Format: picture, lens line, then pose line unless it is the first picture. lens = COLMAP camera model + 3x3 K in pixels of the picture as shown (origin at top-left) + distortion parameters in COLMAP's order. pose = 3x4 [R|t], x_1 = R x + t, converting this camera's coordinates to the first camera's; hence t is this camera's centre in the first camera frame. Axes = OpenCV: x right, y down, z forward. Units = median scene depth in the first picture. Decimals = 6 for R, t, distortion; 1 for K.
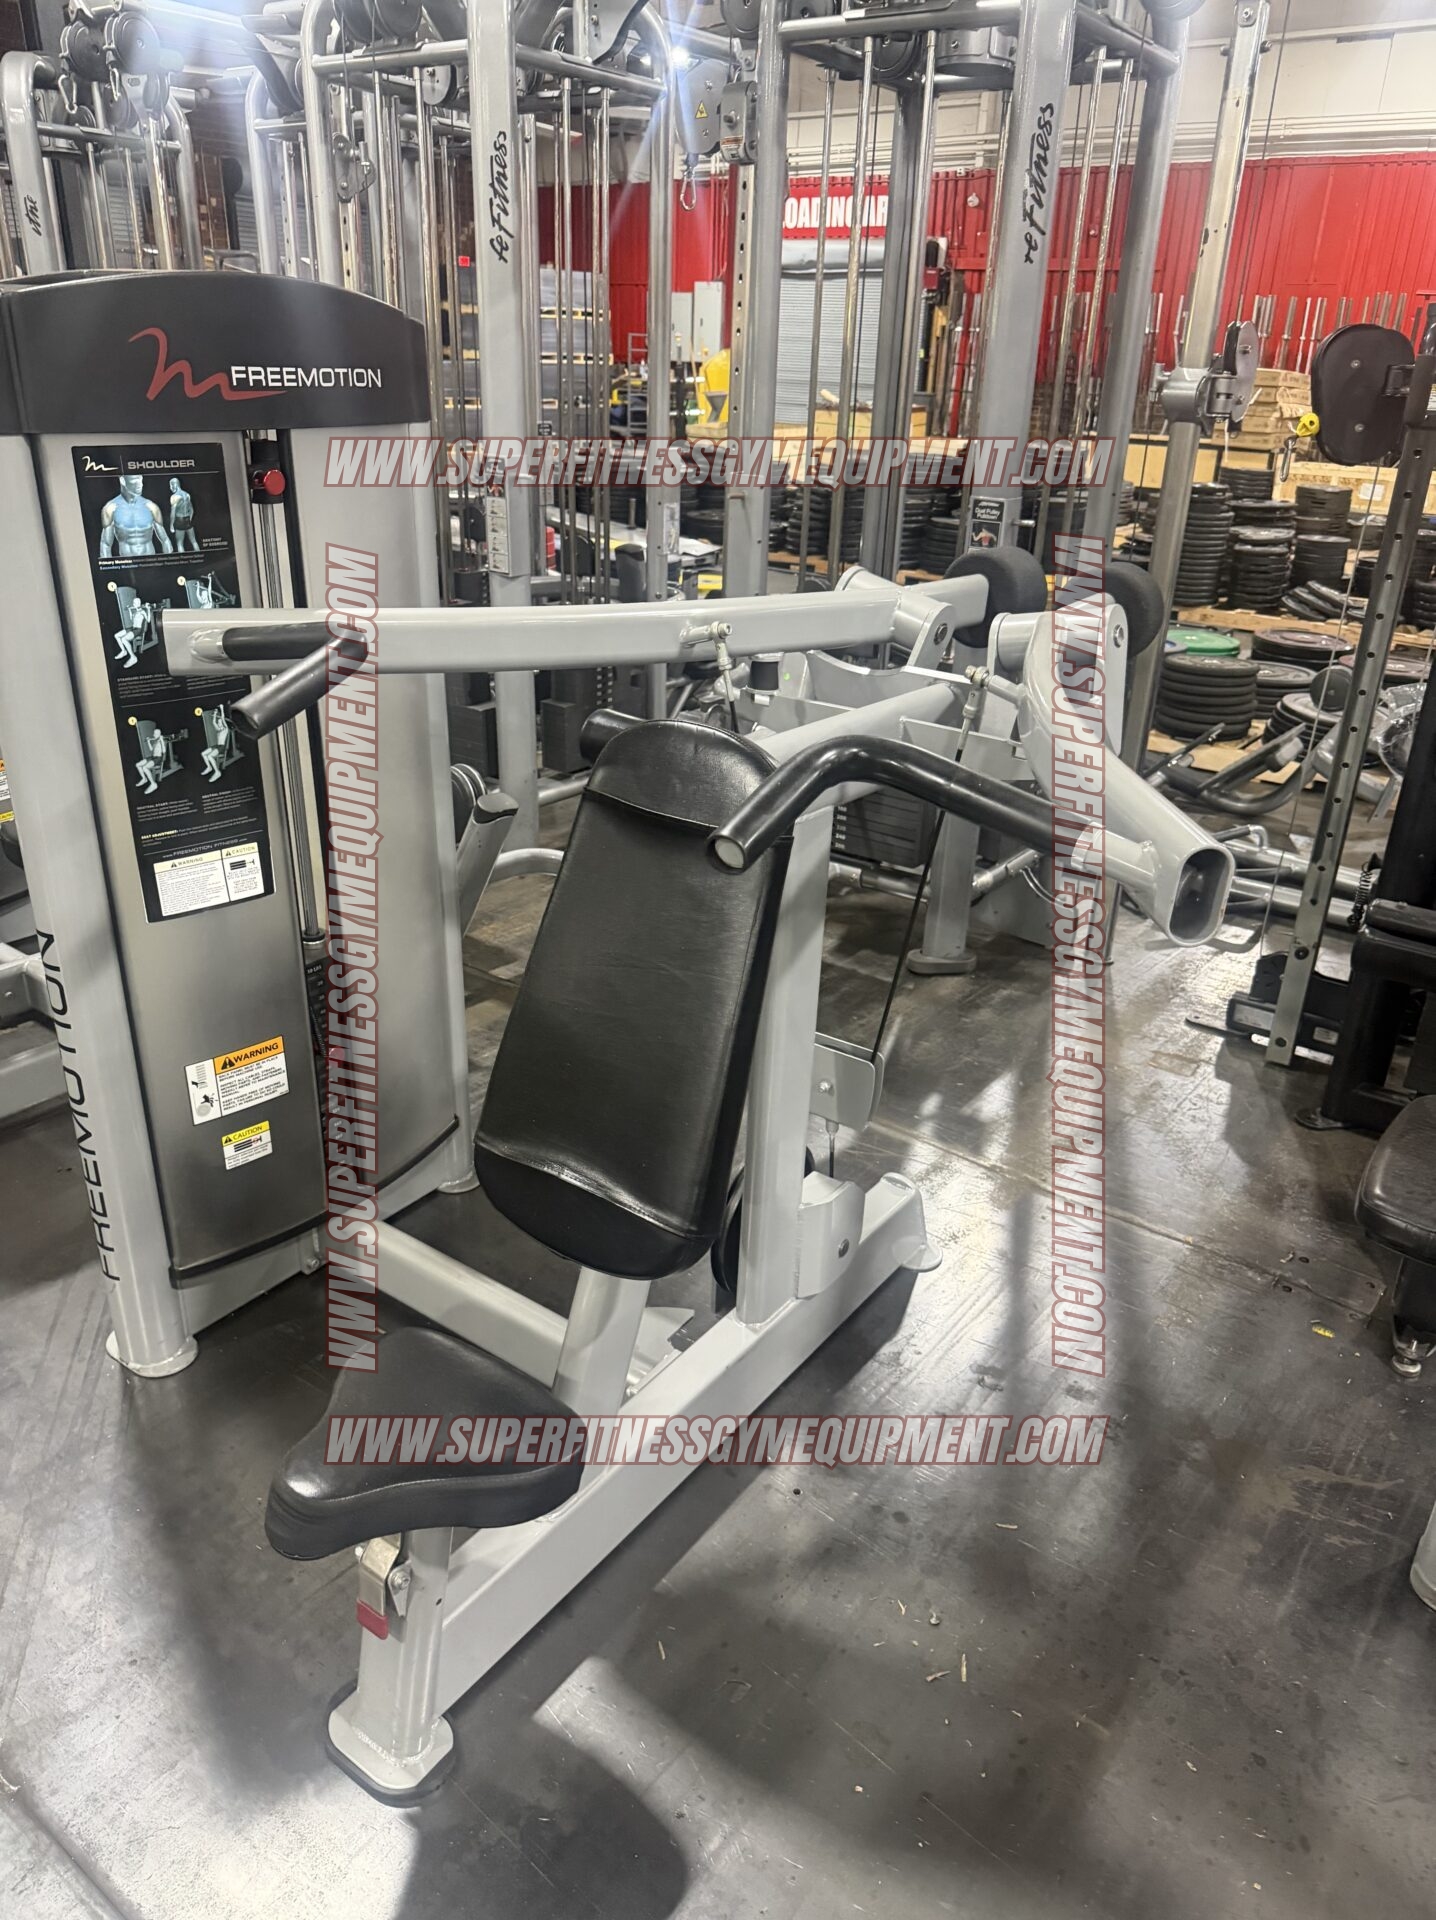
lens RADIAL K [[1359.1, 0, 722.2], [0, 1359.1, 963.7], [0, 0, 1]] dist [0.011714, -0.012506]
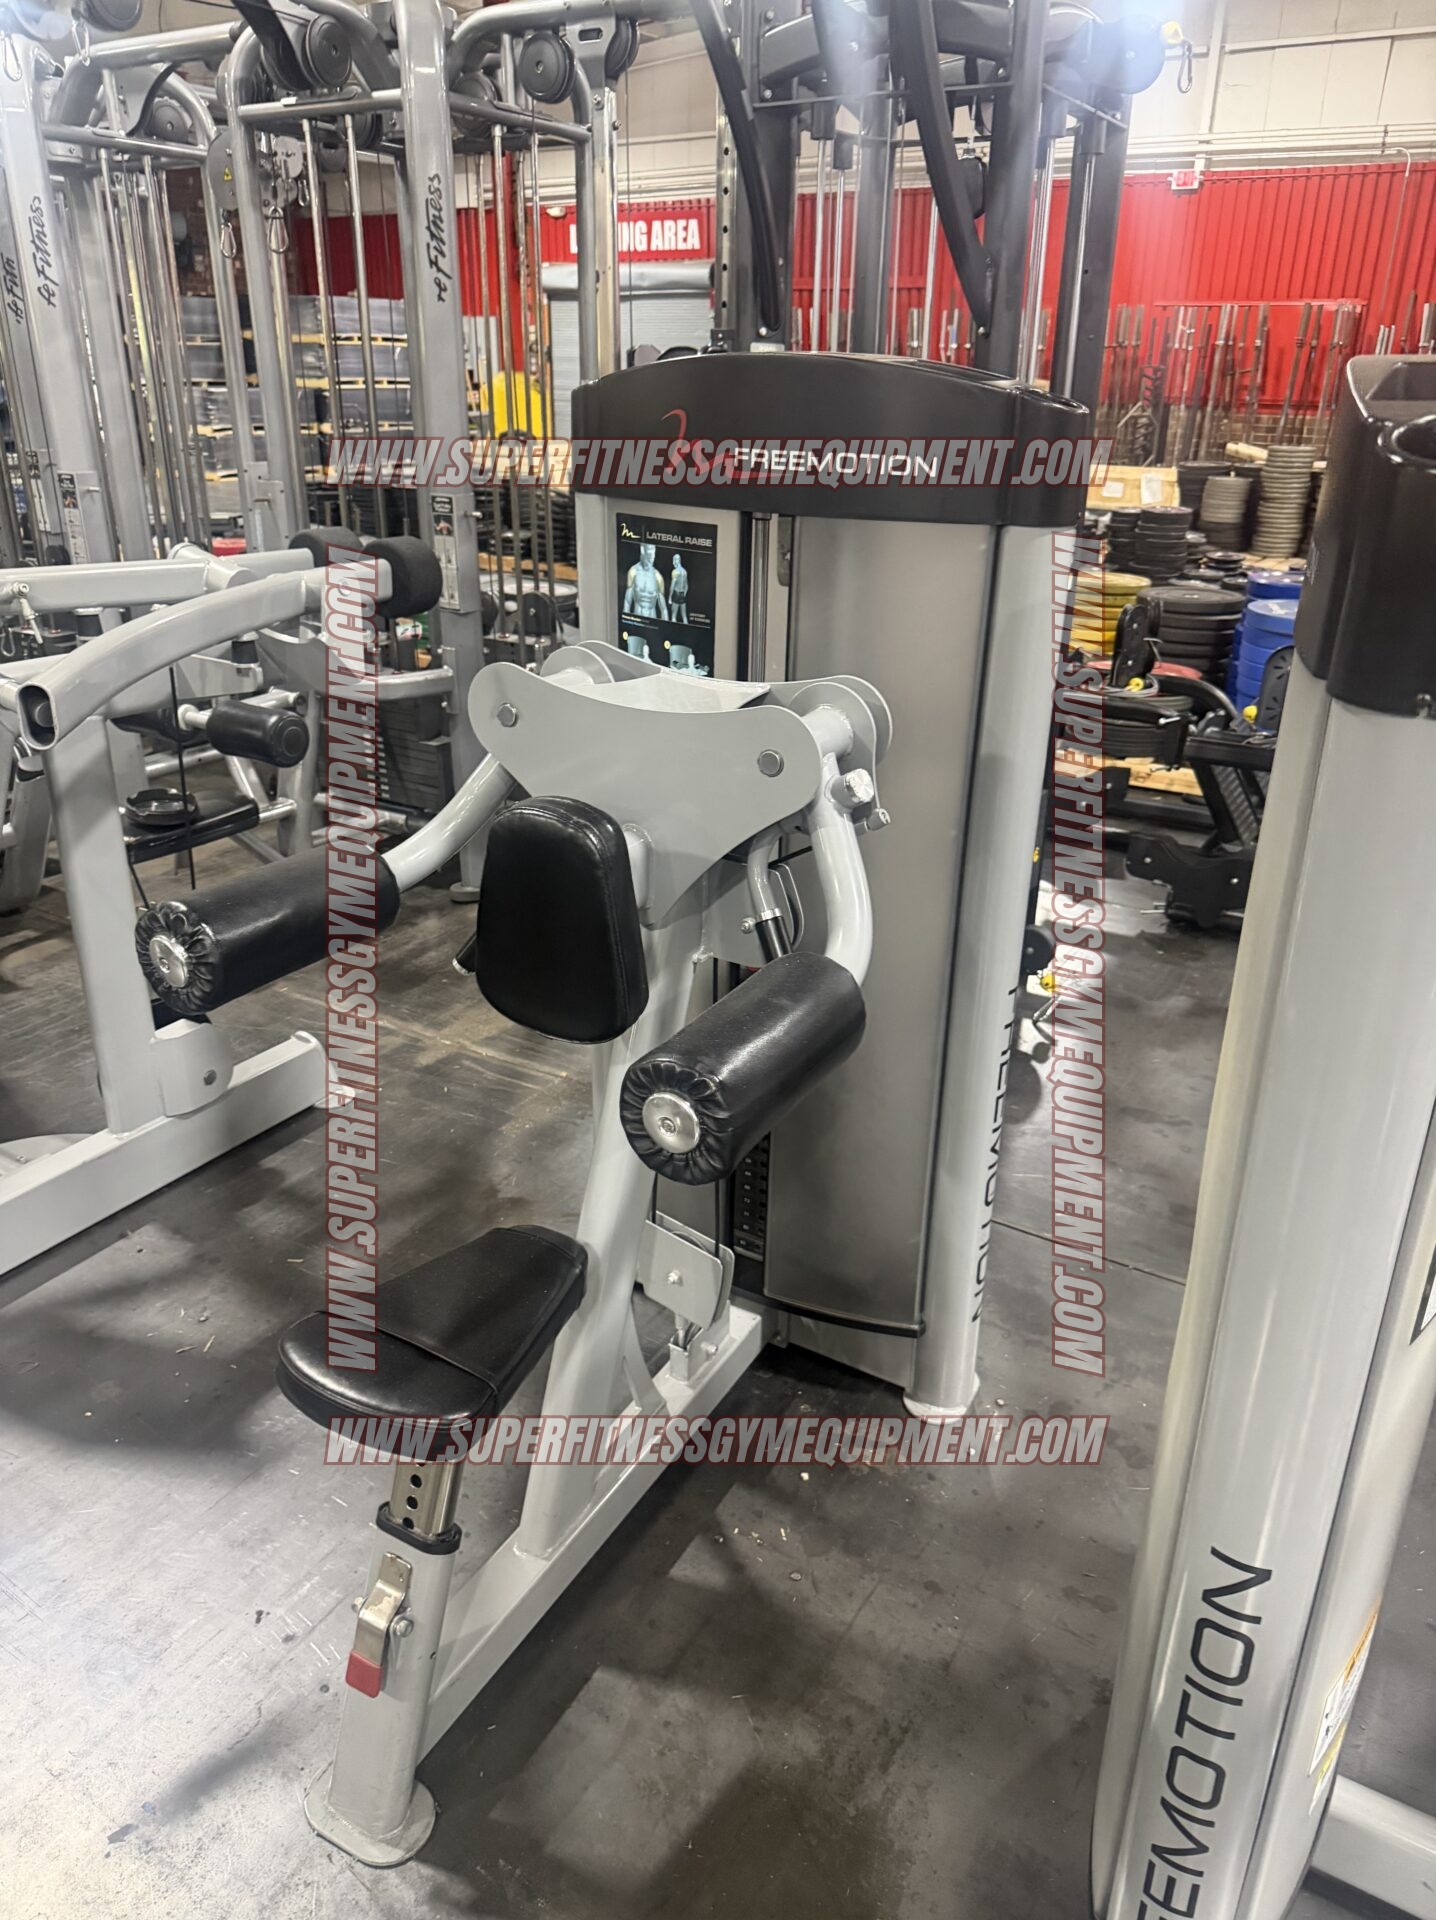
lens RADIAL K [[1359.1, 0, 712.8], [0, 1359.1, 954.7], [0, 0, 1]] dist [0.011714, -0.012506]
pose [[0.996358, -0.051889, 0.067656, 0.284629], [0.053053, 0.998471, -0.015524, 0.083304], [-0.066748, 0.019057, 0.997588, -0.181875]]
